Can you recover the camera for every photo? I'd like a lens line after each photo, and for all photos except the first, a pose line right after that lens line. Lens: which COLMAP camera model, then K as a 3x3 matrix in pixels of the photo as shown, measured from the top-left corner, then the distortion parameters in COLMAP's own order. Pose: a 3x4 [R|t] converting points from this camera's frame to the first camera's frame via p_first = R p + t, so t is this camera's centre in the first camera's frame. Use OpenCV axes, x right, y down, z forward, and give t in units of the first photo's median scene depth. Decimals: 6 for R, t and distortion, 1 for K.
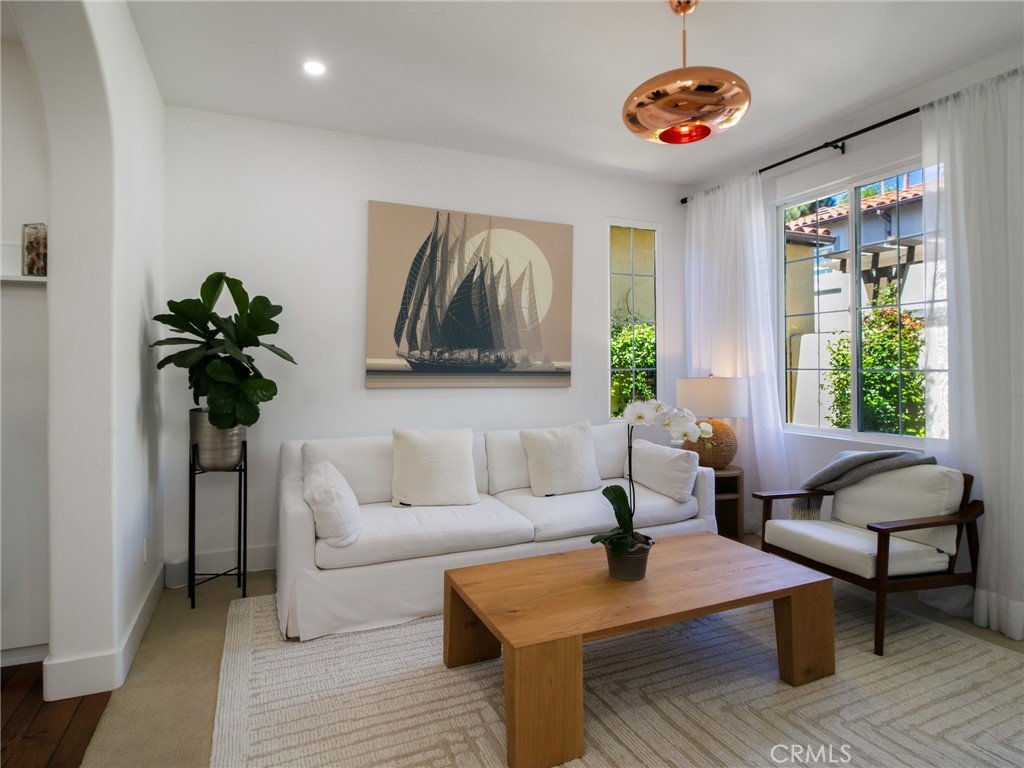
lens RADIAL K [[541.4, 0, 496.0], [0, 541.4, 362.9], [0, 0, 1]] dist [0.003124, -0.003094]
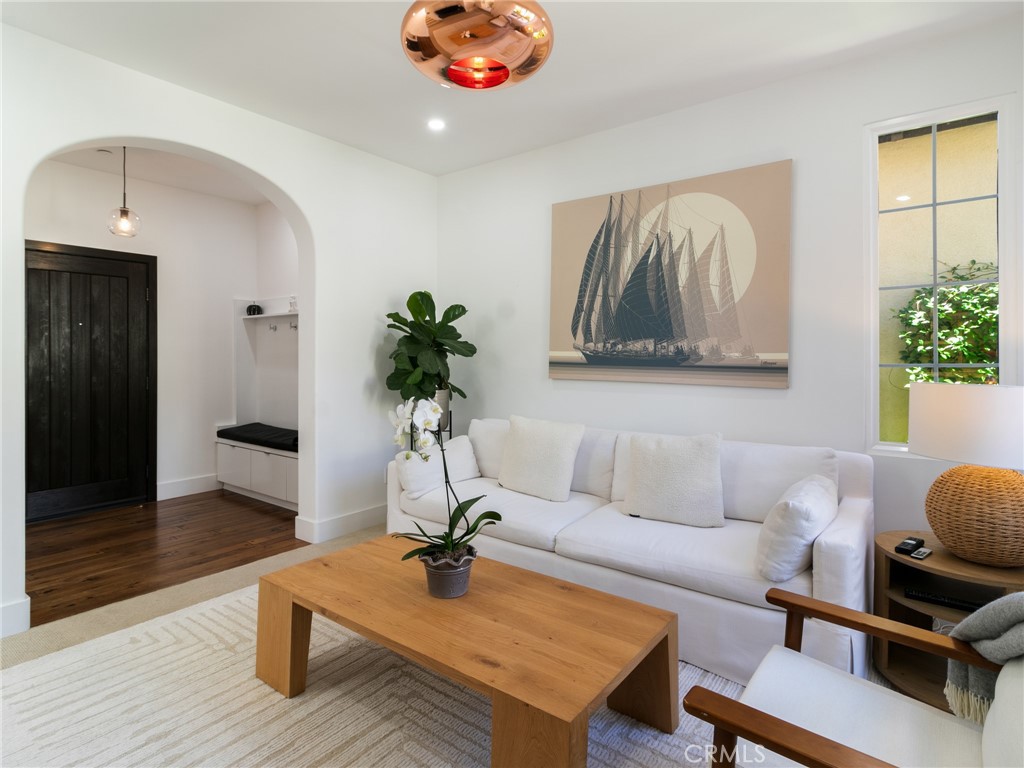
lens RADIAL K [[541.4, 0, 512.5], [0, 541.4, 351.4], [0, 0, 1]] dist [0.003124, -0.003094]
pose [[0.507163, -0.010238, -0.861789, 0.625139], [-0.003079, 0.999902, -0.013691, 0.006639], [0.861845, 0.009597, 0.507082, 0.371951]]
